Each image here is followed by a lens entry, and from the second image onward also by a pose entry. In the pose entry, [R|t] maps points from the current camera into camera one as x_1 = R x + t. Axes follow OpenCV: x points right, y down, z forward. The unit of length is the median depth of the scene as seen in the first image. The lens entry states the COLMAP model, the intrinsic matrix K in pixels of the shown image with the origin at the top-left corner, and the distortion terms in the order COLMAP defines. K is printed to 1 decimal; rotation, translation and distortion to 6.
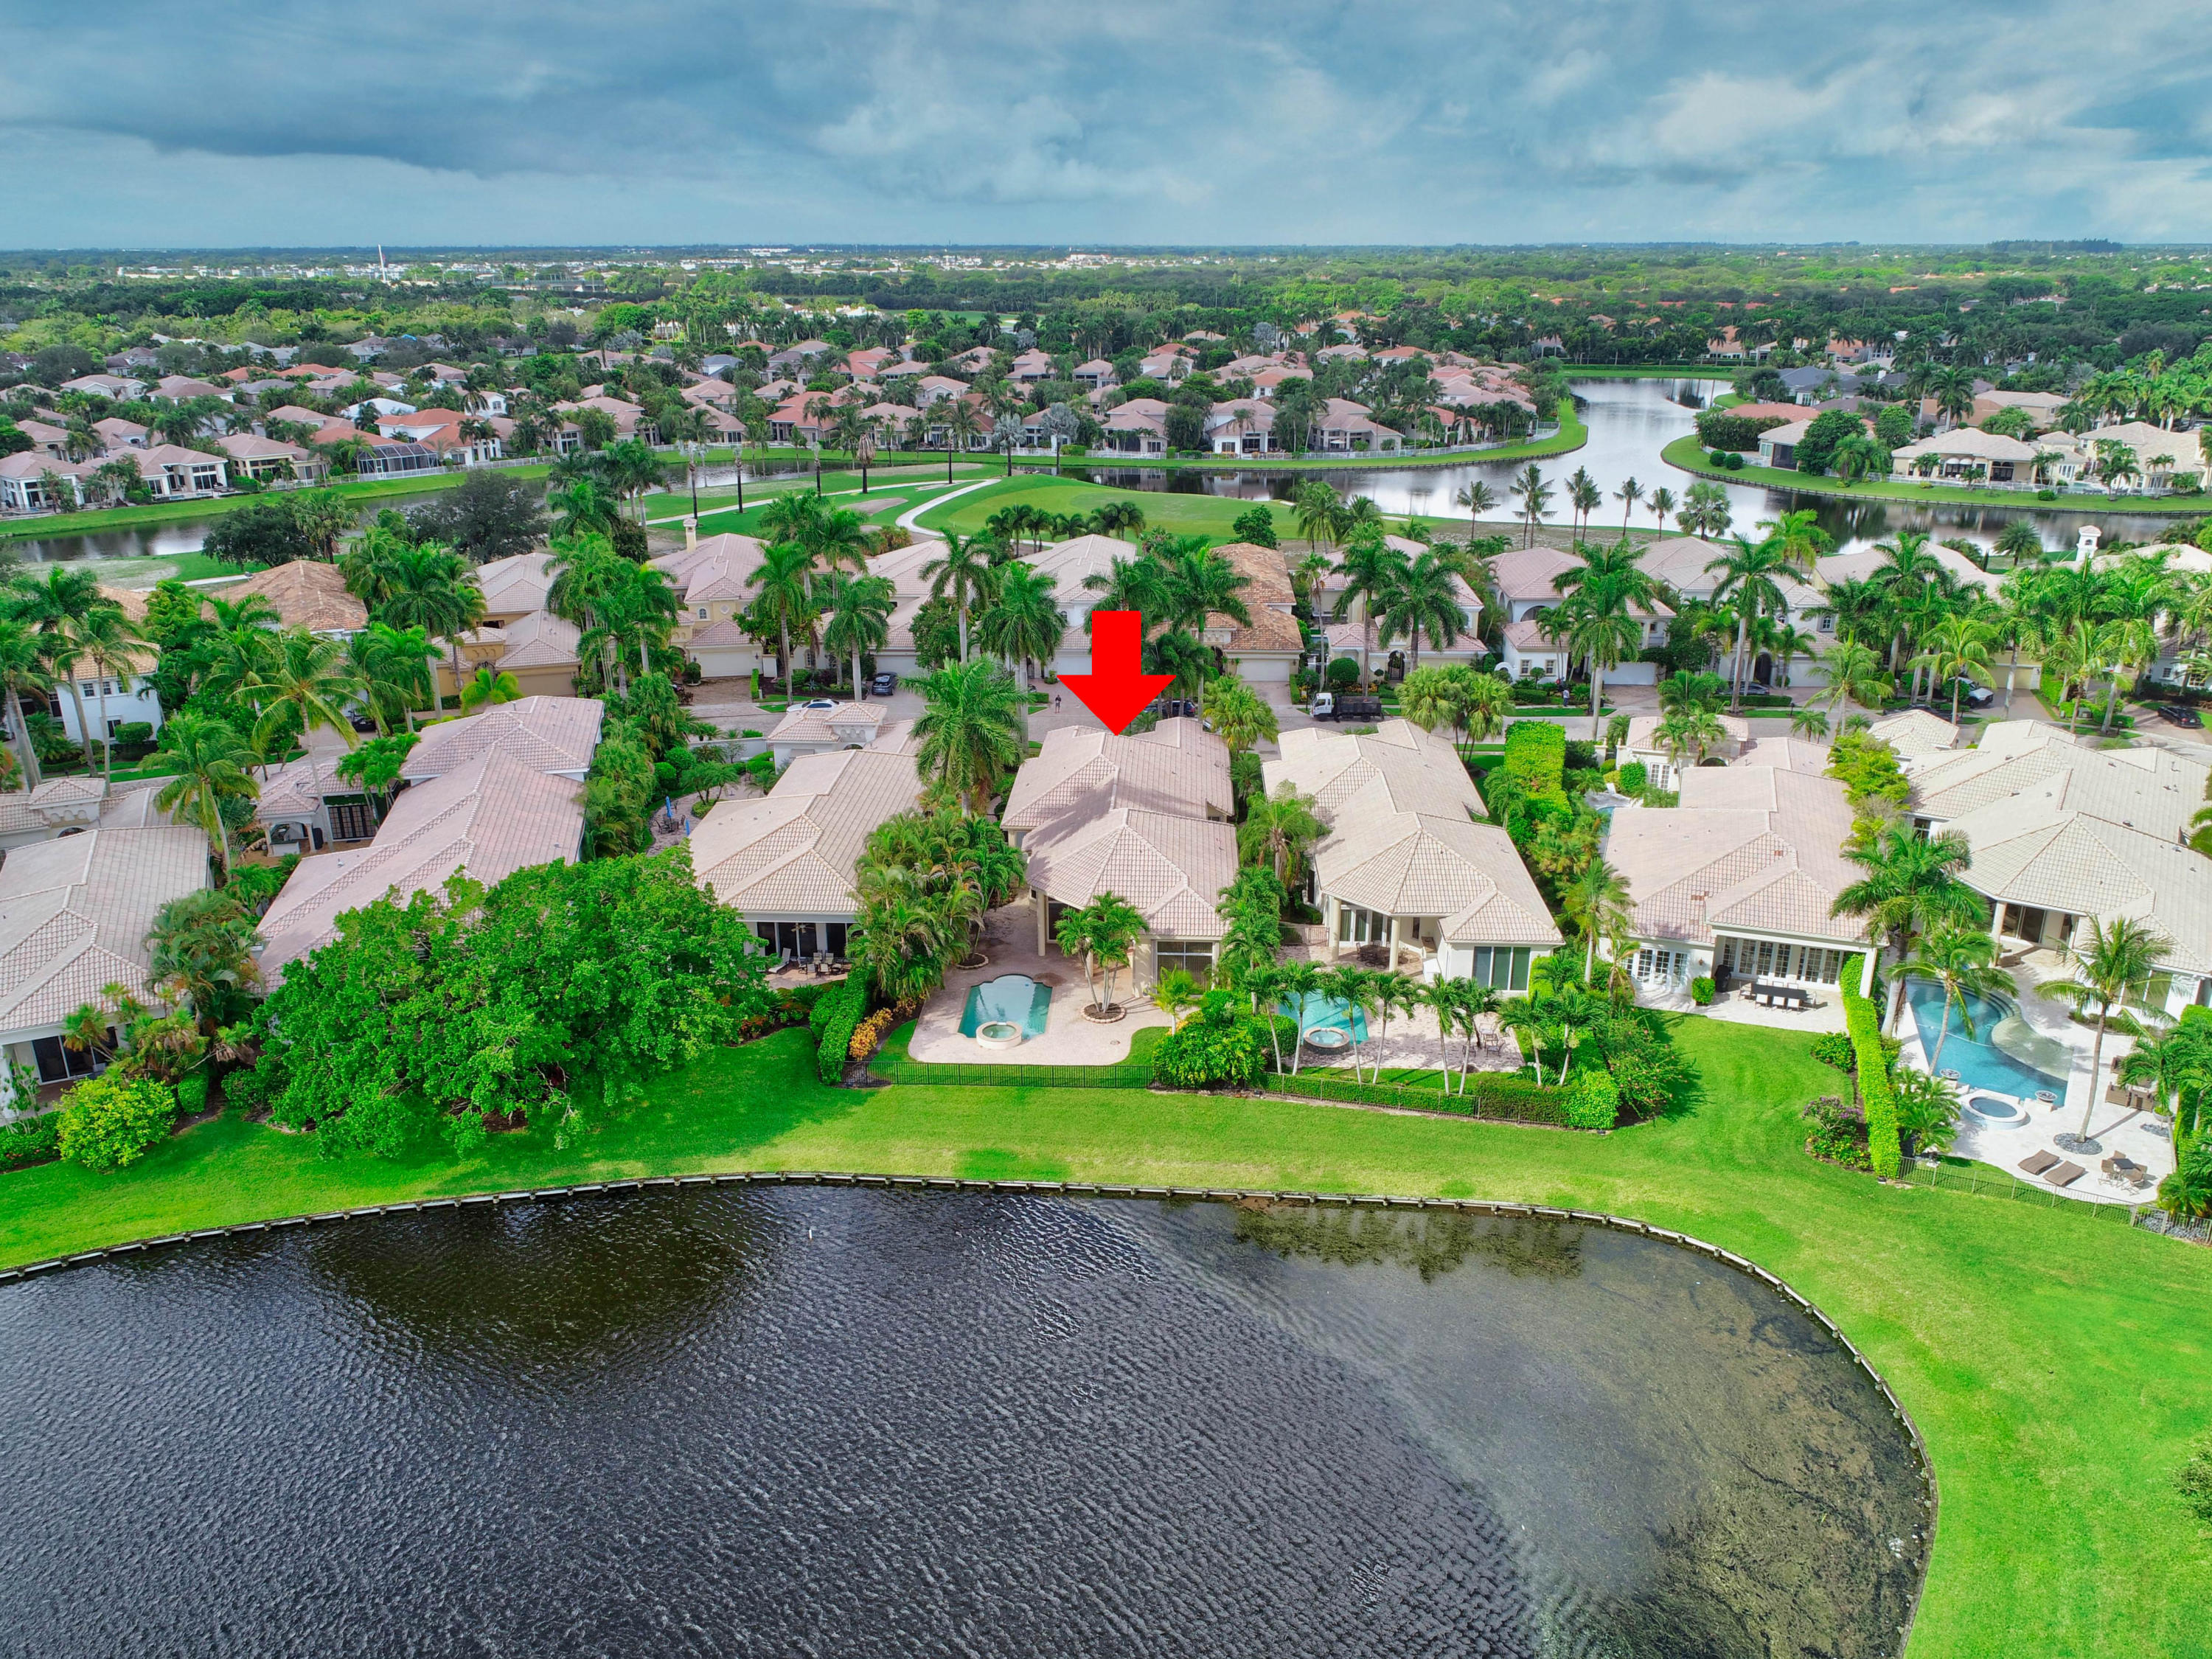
lens RADIAL K [[1667.2, 0, 1106.0], [0, 1667.2, 829.5], [0, 0, 1]] dist [-0.009149, 0.003172]
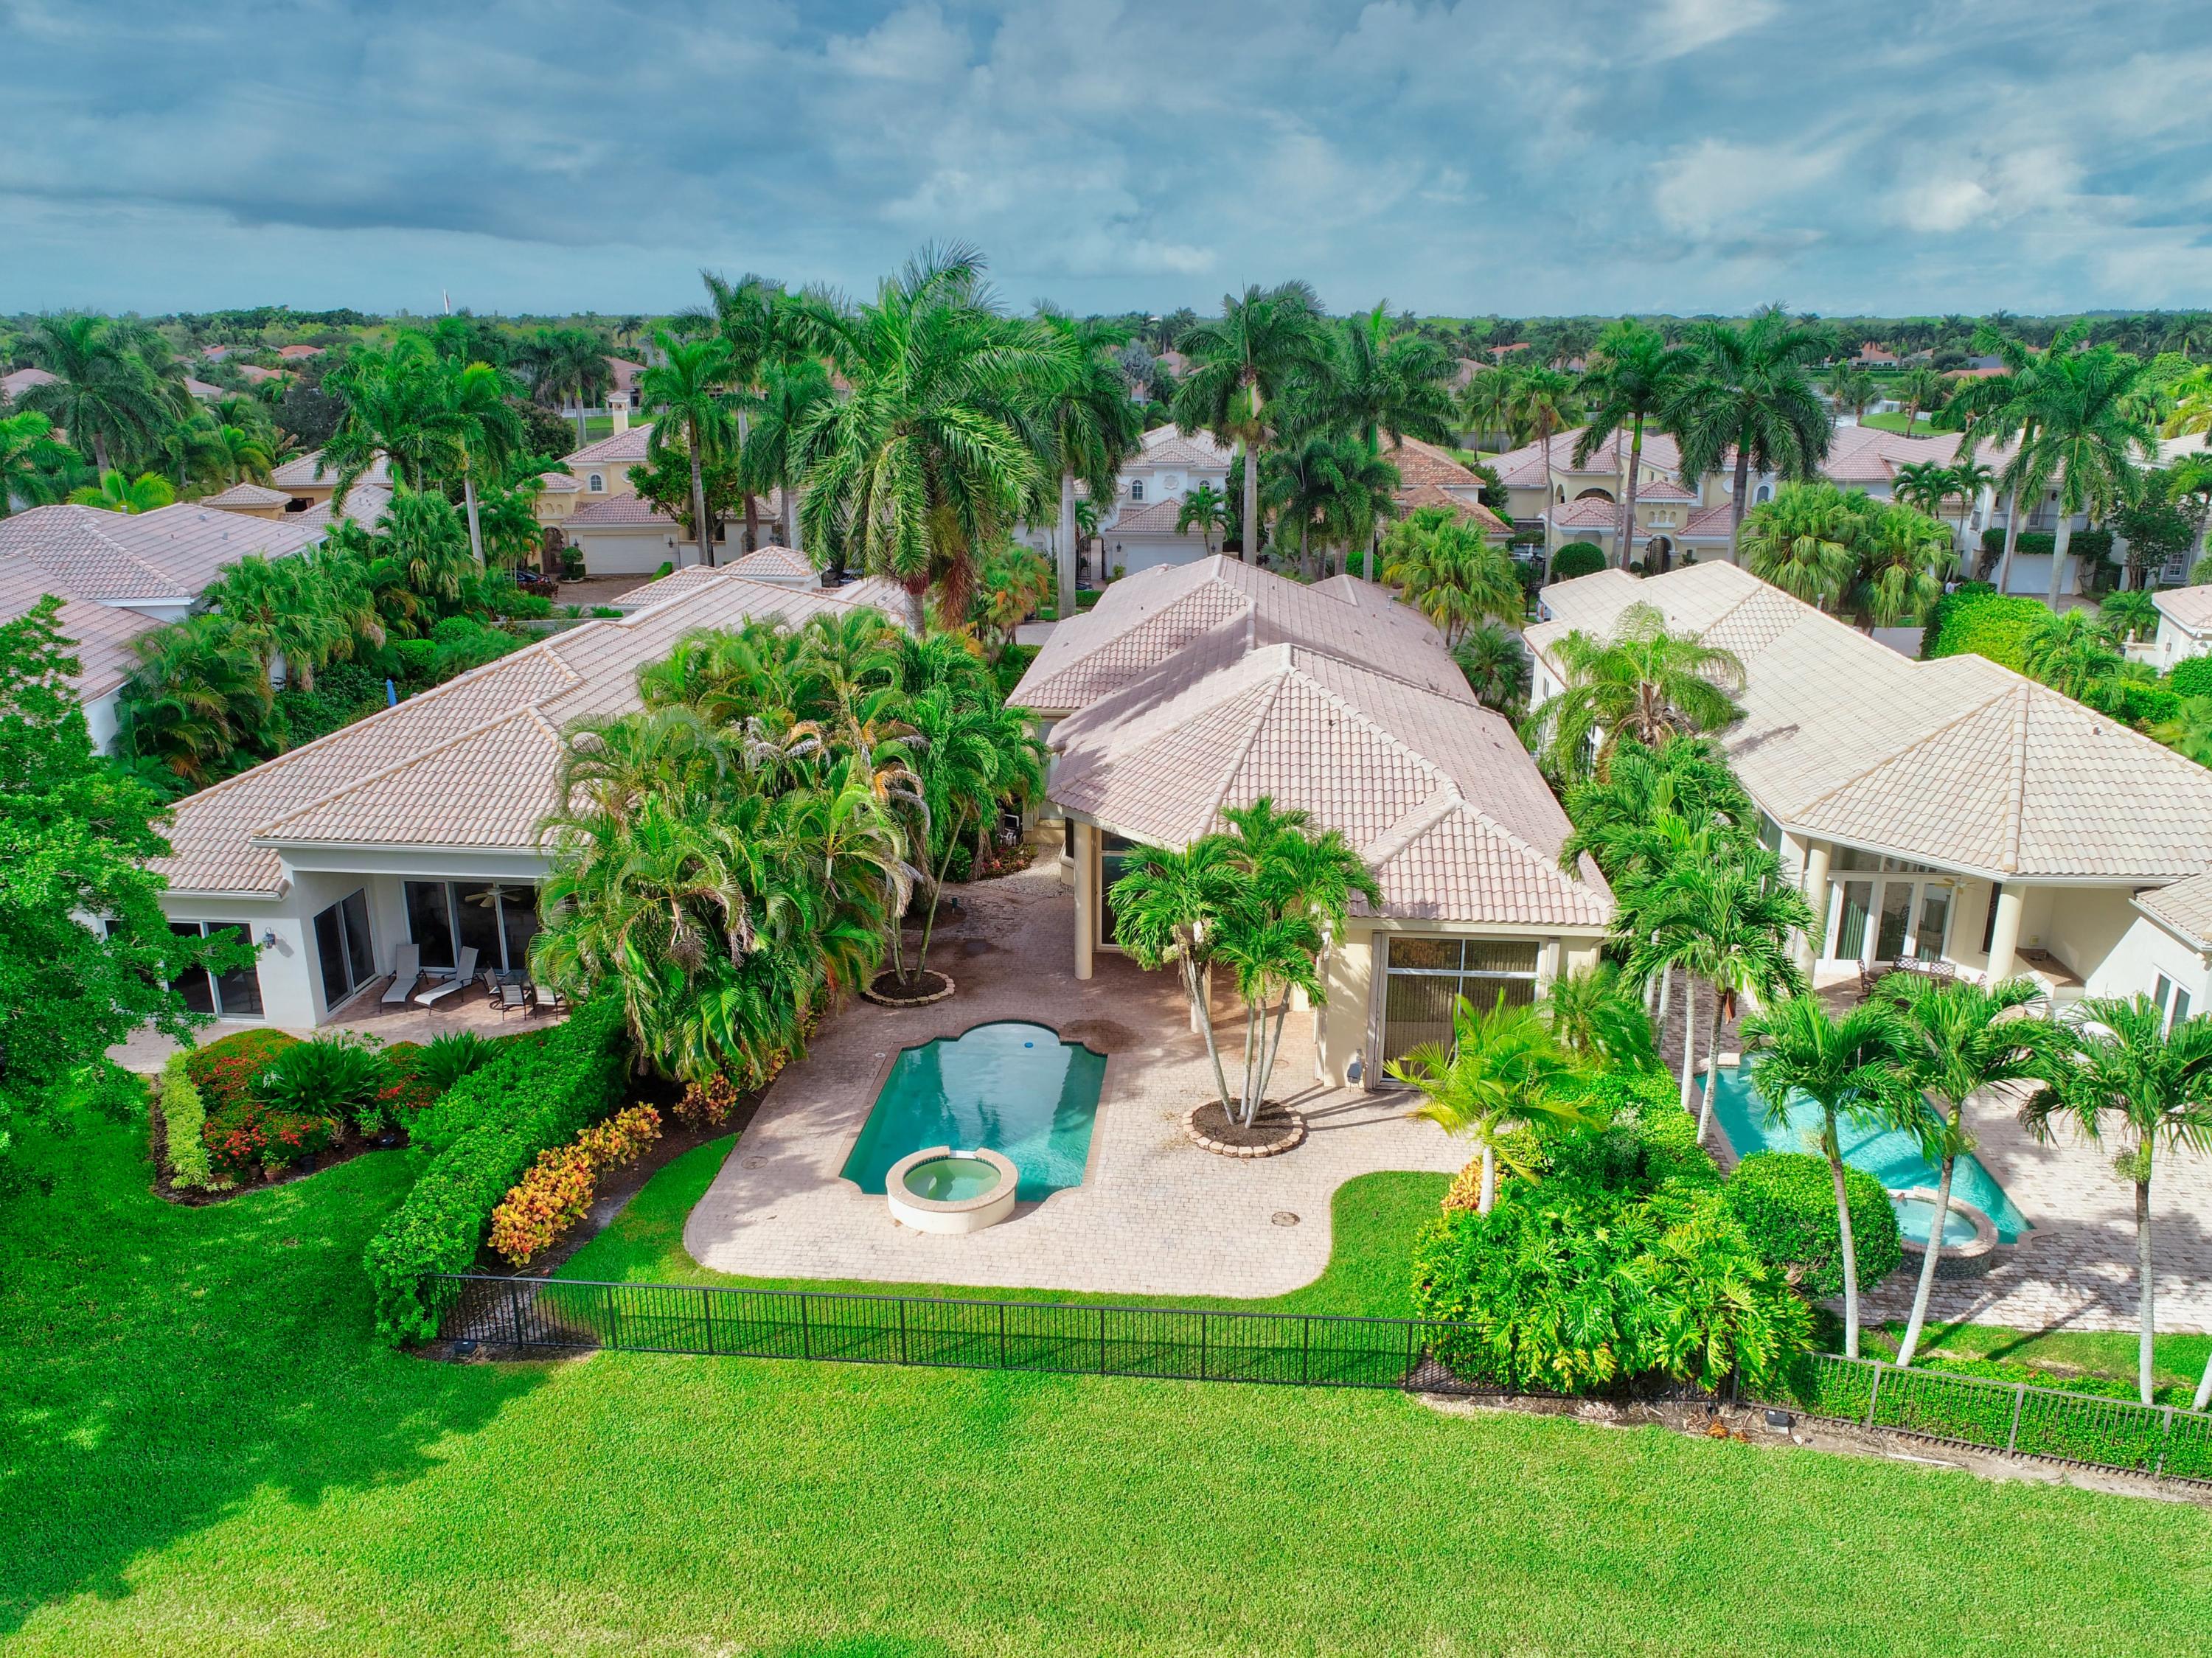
lens RADIAL K [[1667.1, 0, 1106.0], [0, 1667.1, 829.0], [0, 0, 1]] dist [-0.009149, 0.003172]
pose [[0.999143, 0.014926, -0.038611, -0.011976], [-0.016556, 0.998971, -0.042231, 0.038117], [0.037941, 0.042834, 0.998362, 0.398245]]
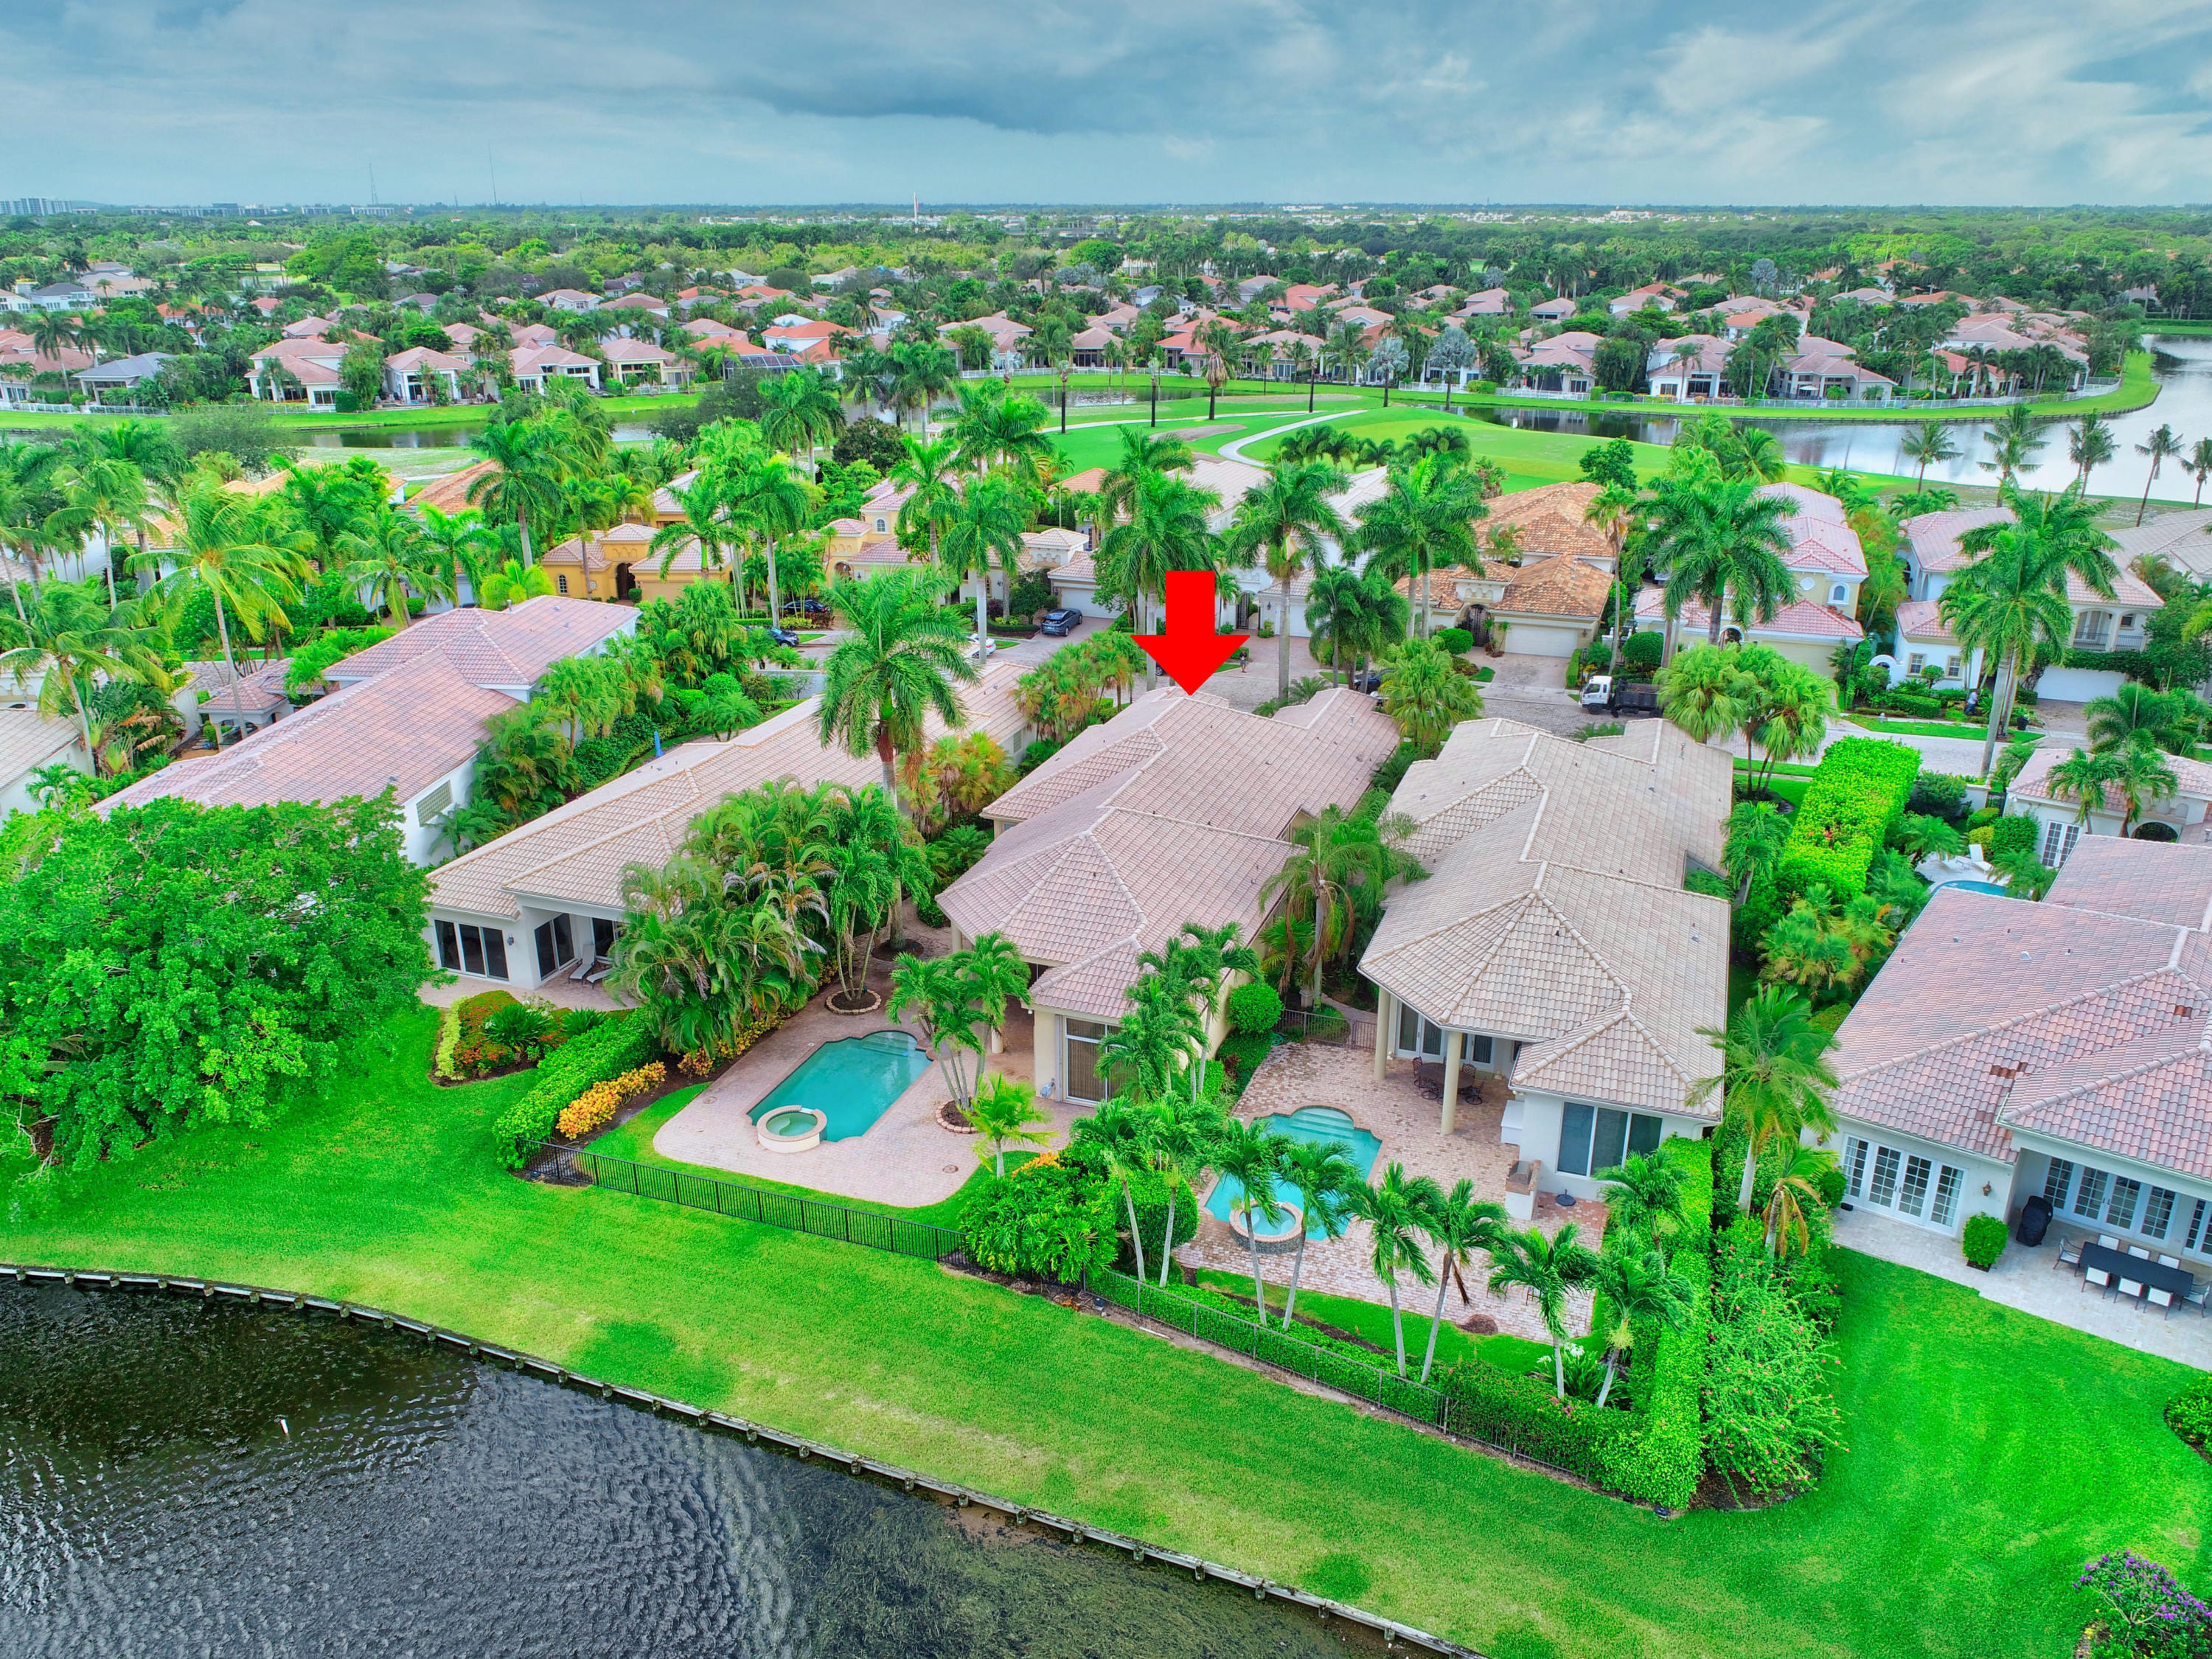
lens RADIAL K [[1667.2, 0, 1106.0], [0, 1667.2, 829.5], [0, 0, 1]] dist [-0.009149, 0.003172]
pose [[0.953897, 0.107665, -0.280159, 0.140175], [-0.101784, 0.994173, 0.035501, -0.019353], [0.282349, -0.005349, 0.959297, 0.245312]]
